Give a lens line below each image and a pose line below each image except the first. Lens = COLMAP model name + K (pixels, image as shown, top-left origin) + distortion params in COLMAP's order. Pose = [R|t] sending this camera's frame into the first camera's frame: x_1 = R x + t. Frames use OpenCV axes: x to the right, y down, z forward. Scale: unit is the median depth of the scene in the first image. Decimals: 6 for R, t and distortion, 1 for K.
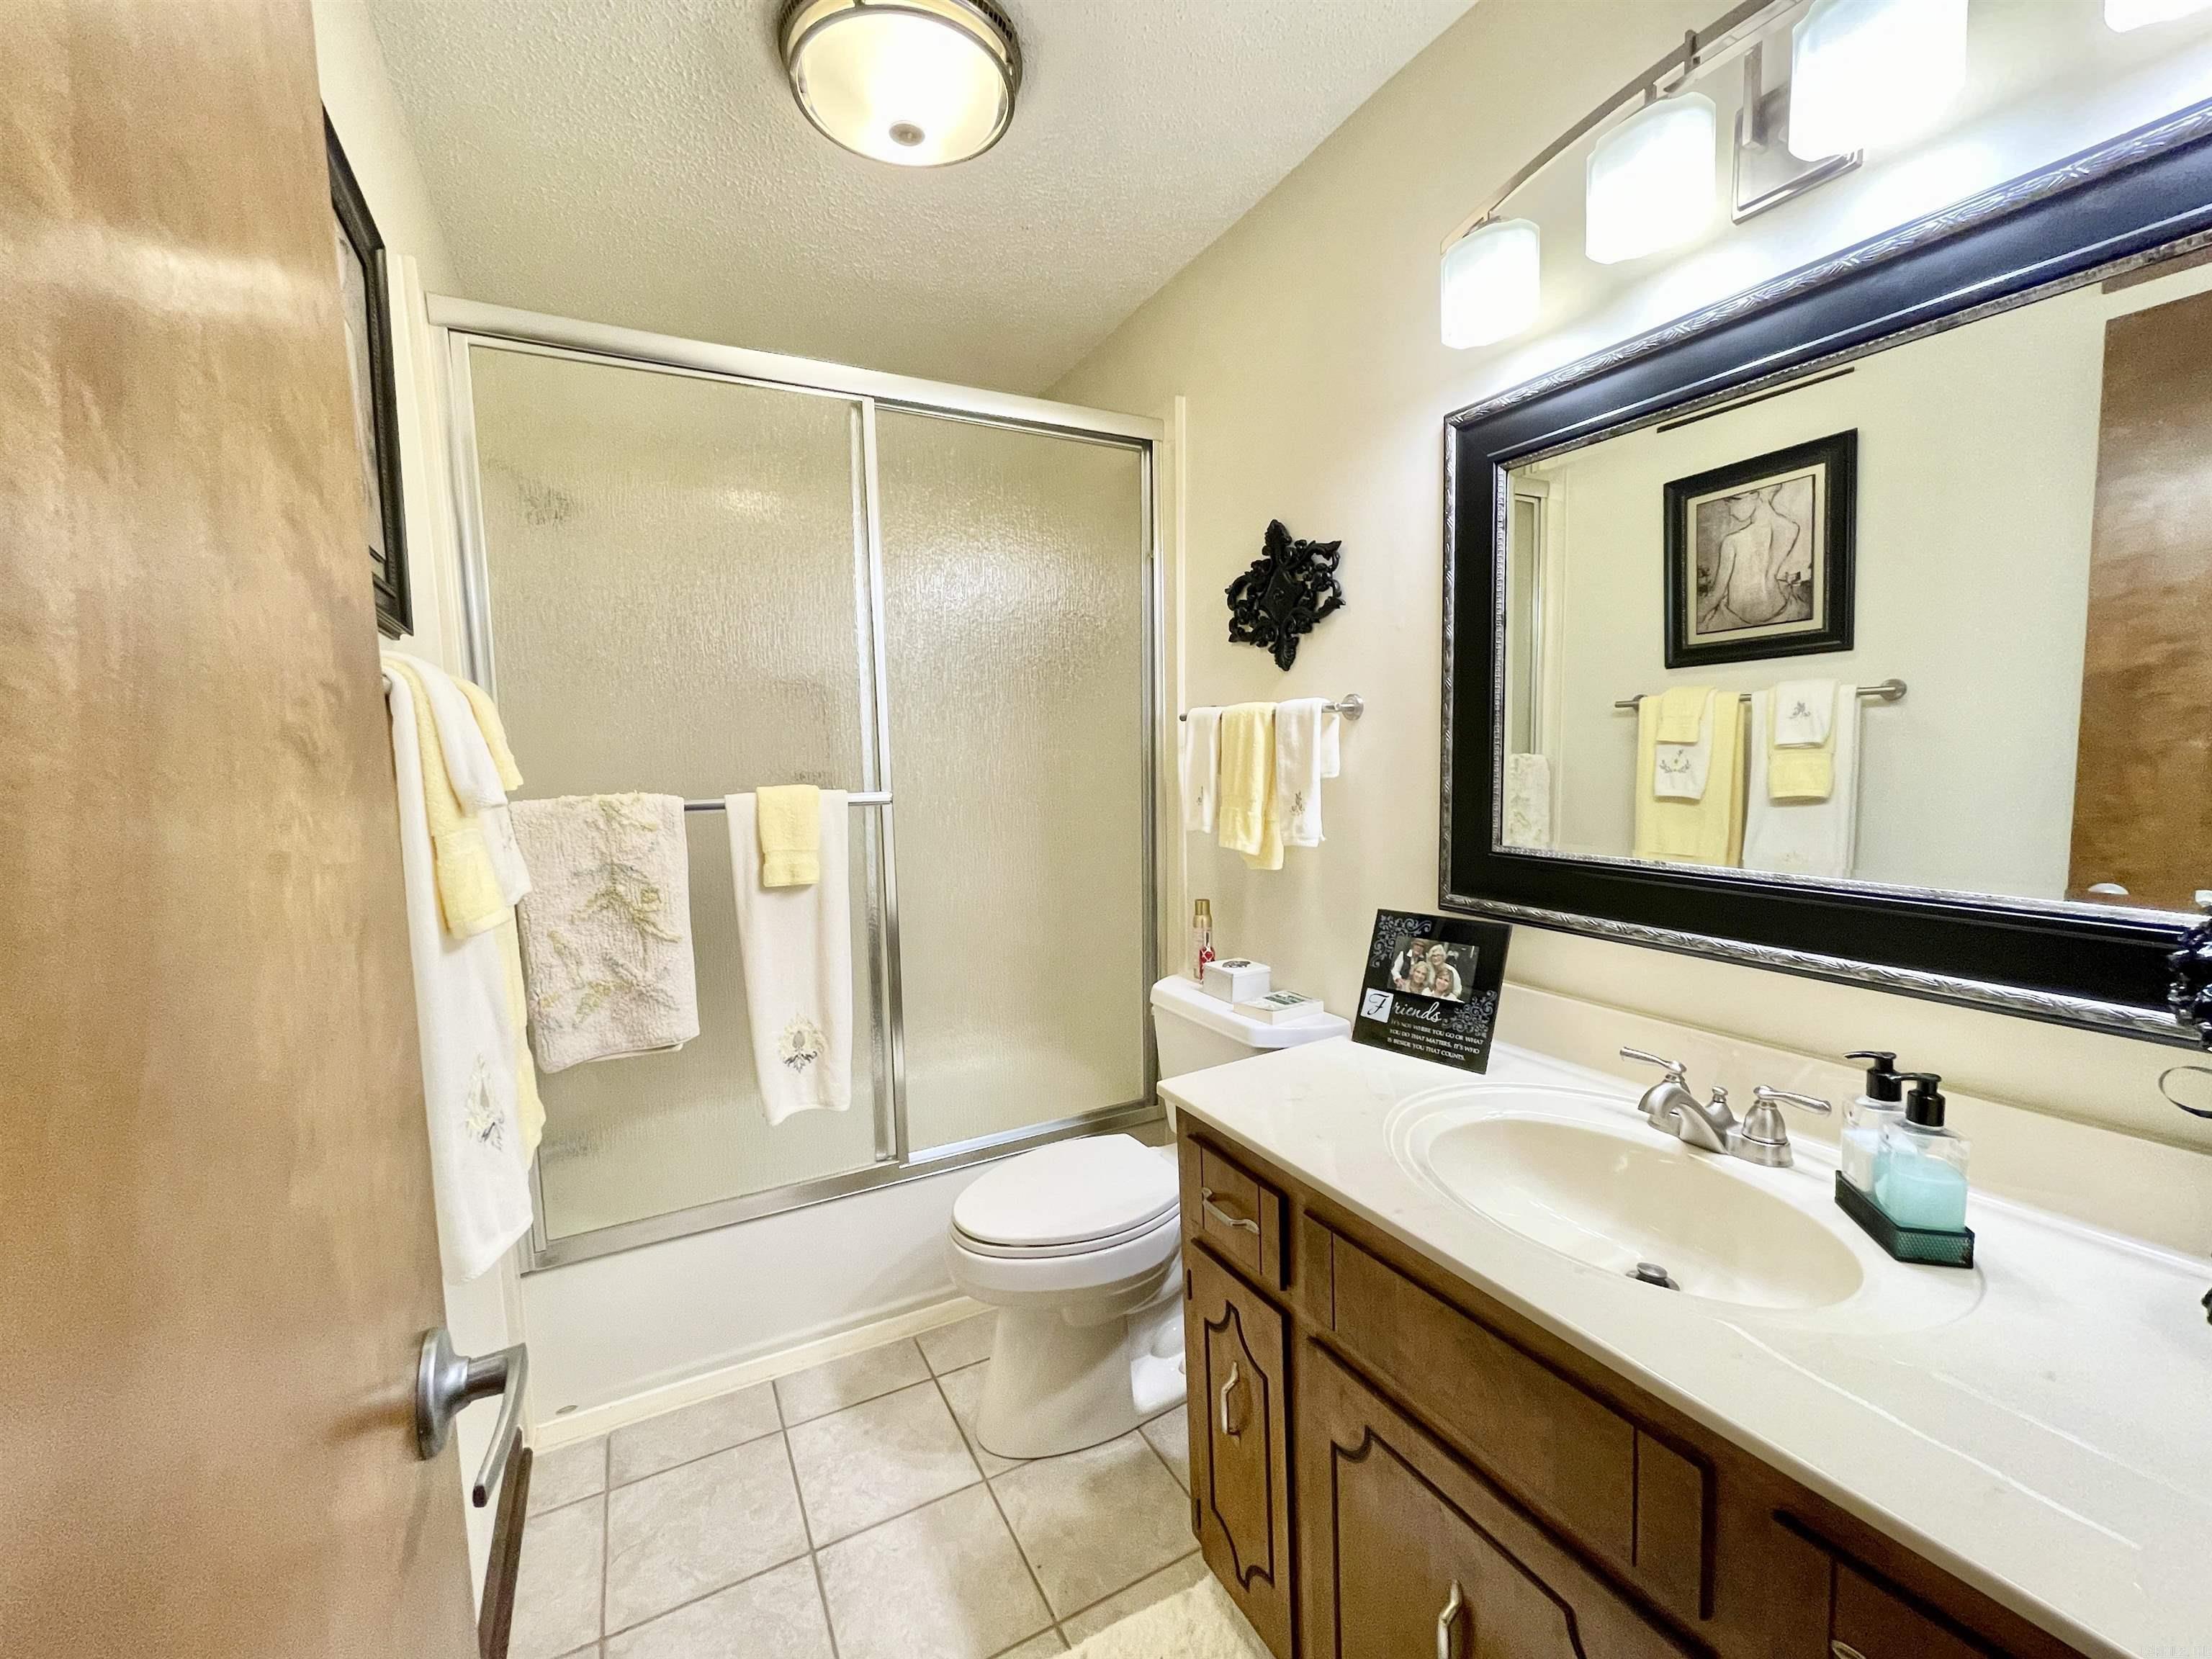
lens RADIAL K [[894.4, 0, 1095.8], [0, 894.4, 825.2], [0, 0, 1]] dist [-0.002869, 0.000385]
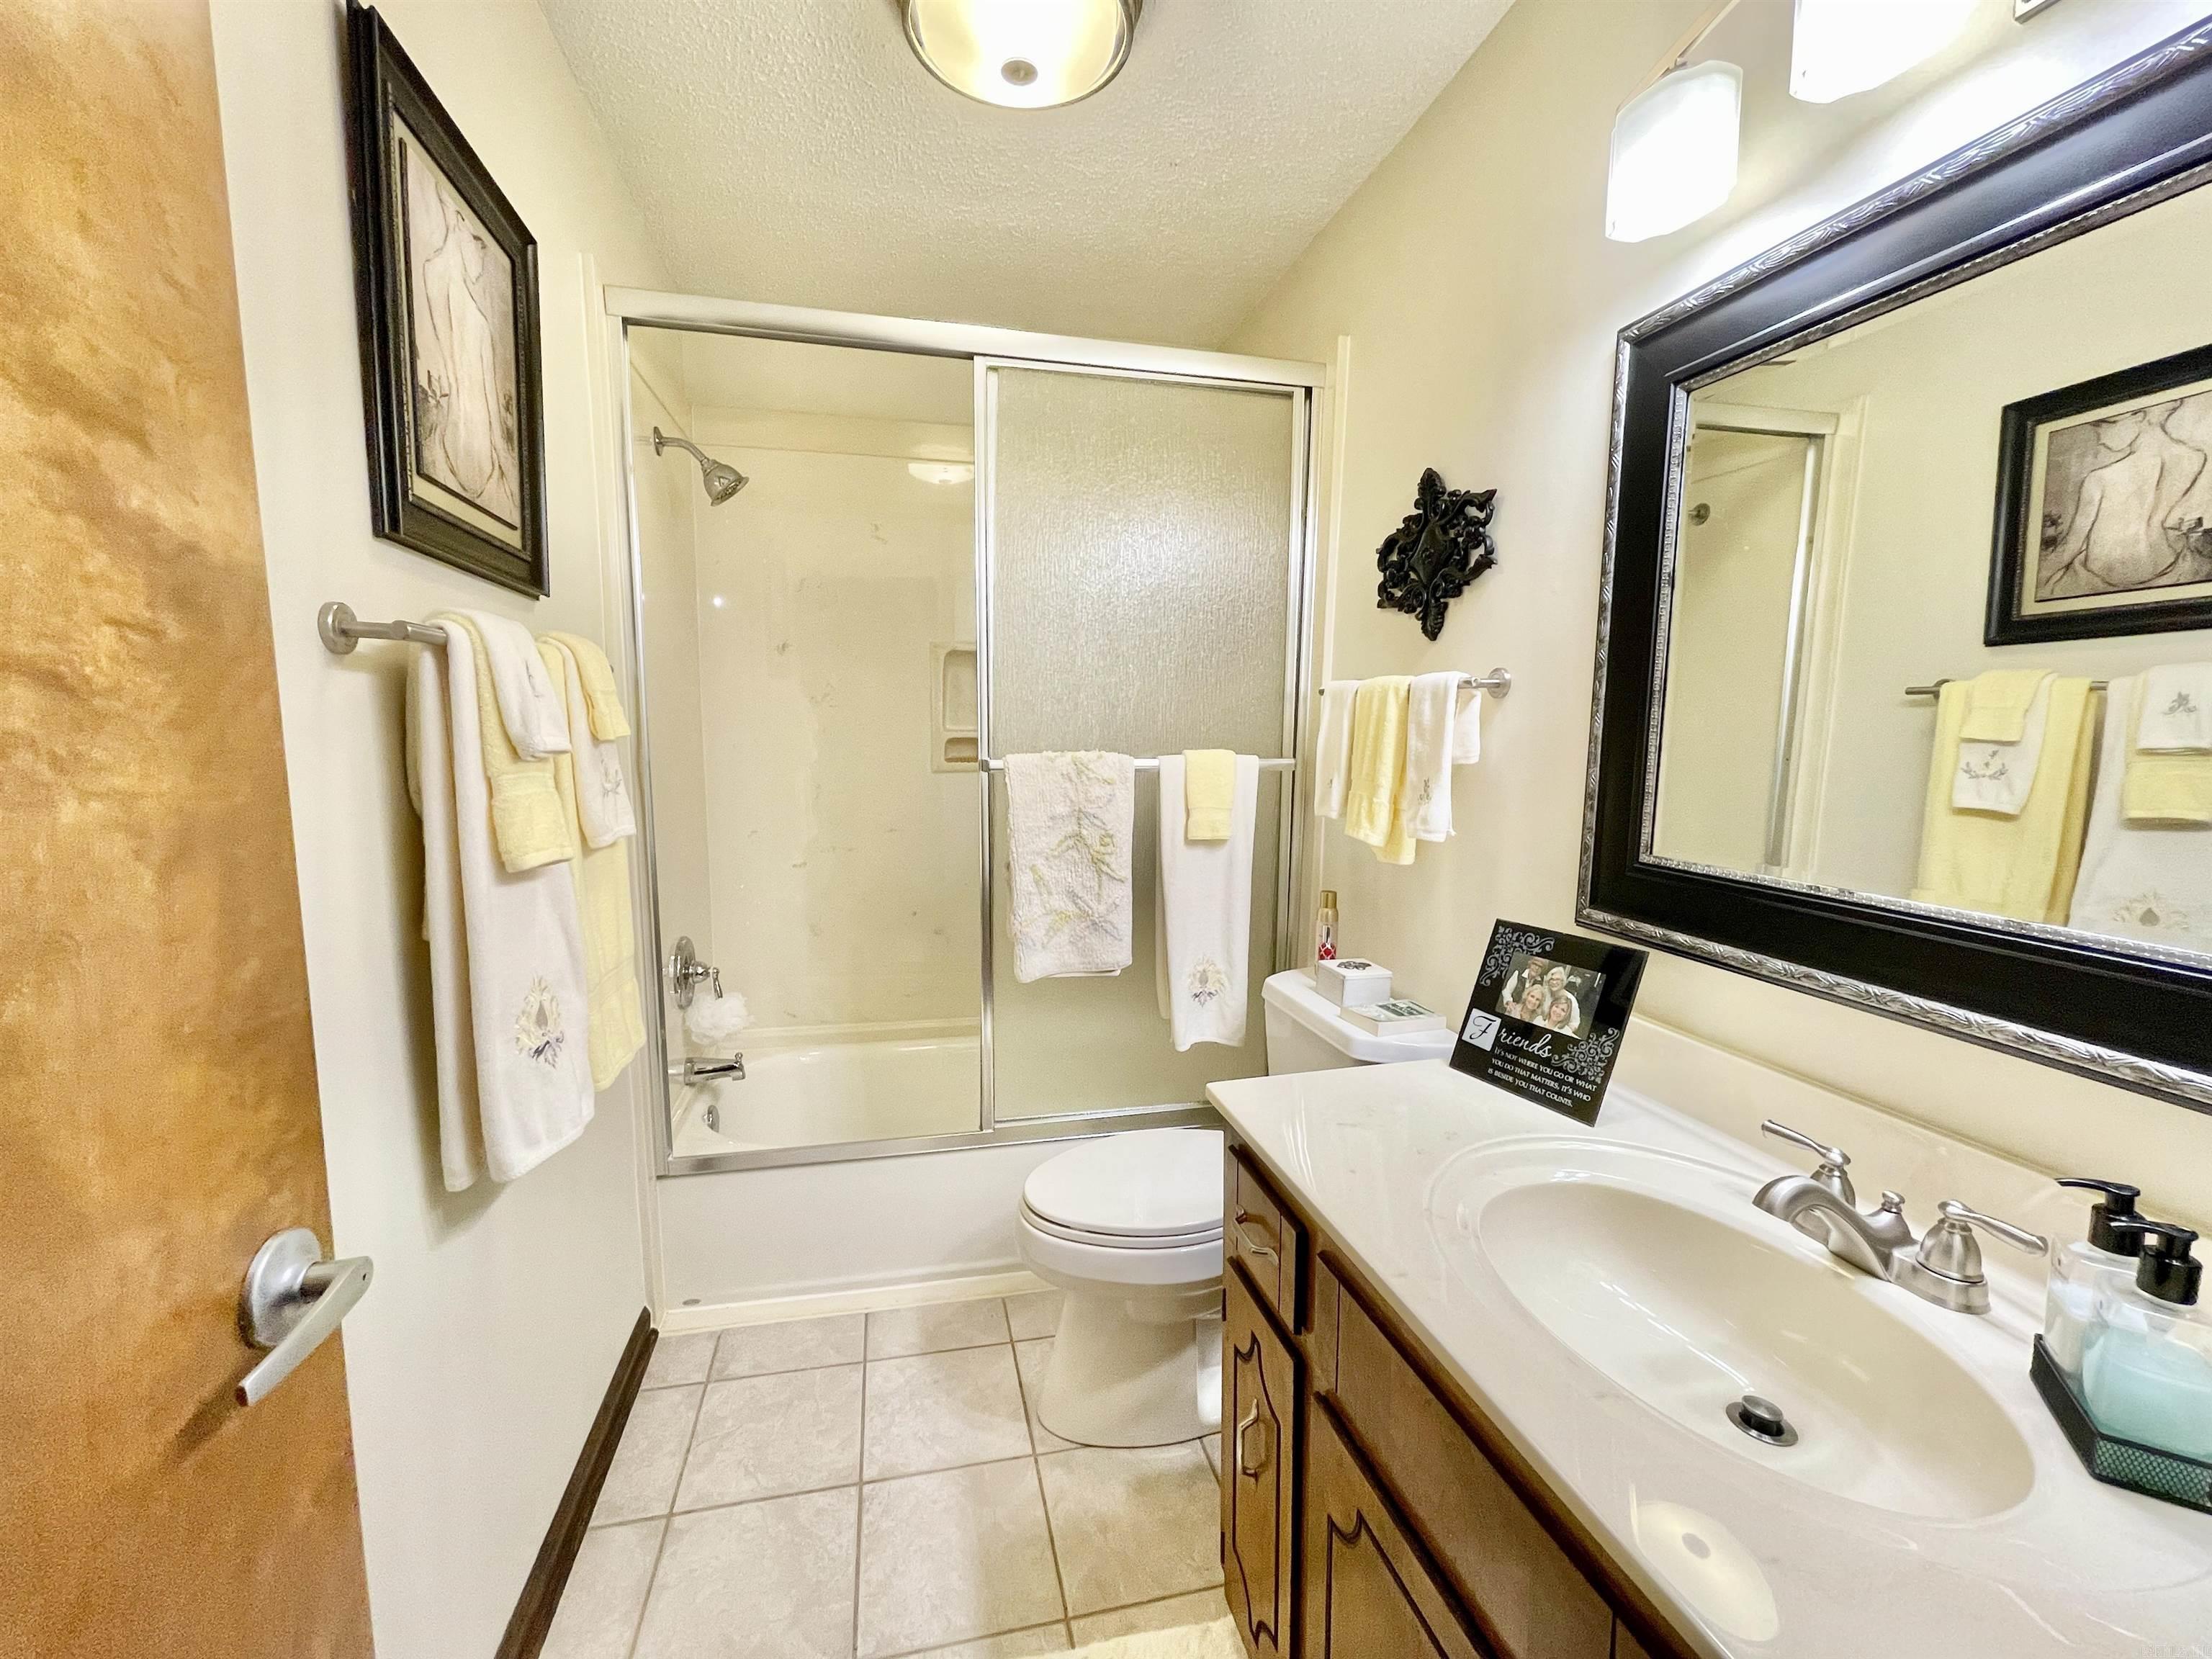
lens RADIAL K [[894.4, 0, 1095.8], [0, 894.4, 825.2], [0, 0, 1]] dist [-0.002869, 0.000385]
pose [[0.966179, 0.062719, -0.250130, 0.157772], [-0.055551, 0.997820, 0.035621, -0.005455], [0.251819, -0.020522, 0.967557, 0.074496]]
